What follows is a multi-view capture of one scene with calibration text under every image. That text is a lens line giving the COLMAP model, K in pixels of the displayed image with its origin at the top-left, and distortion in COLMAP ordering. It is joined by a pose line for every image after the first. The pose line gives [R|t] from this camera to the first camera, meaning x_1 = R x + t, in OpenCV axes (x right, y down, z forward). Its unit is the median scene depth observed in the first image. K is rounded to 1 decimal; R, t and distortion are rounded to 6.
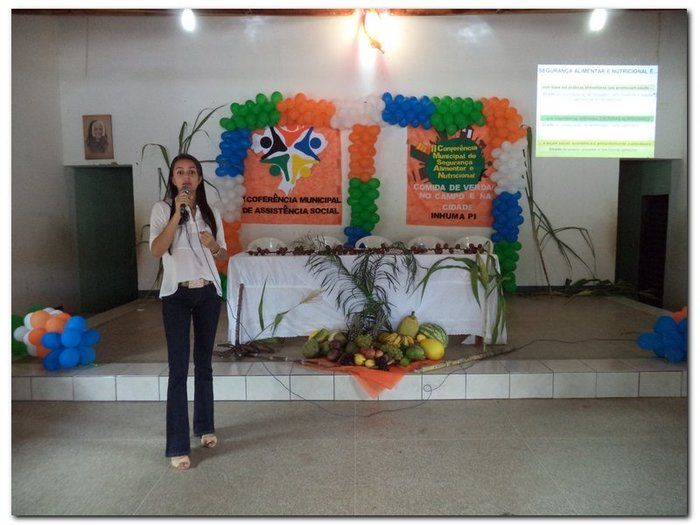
lens RADIAL K [[548.3, 0, 349.5], [0, 548.3, 258.4], [0, 0, 1]] dist [-0.058252, 0.011593]
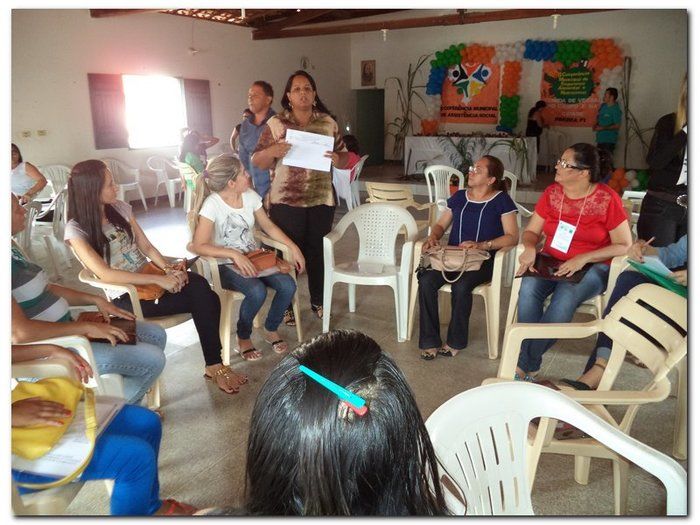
lens RADIAL K [[509.2, 0, 352.3], [0, 509.2, 266.7], [0, 0, 1]] dist [-0.005726, 0.000418]
pose [[0.864754, 0.150376, -0.479153, 0.421816], [-0.048430, 0.974640, 0.218473, 0.045289], [0.499854, -0.165720, 0.850107, -0.622274]]
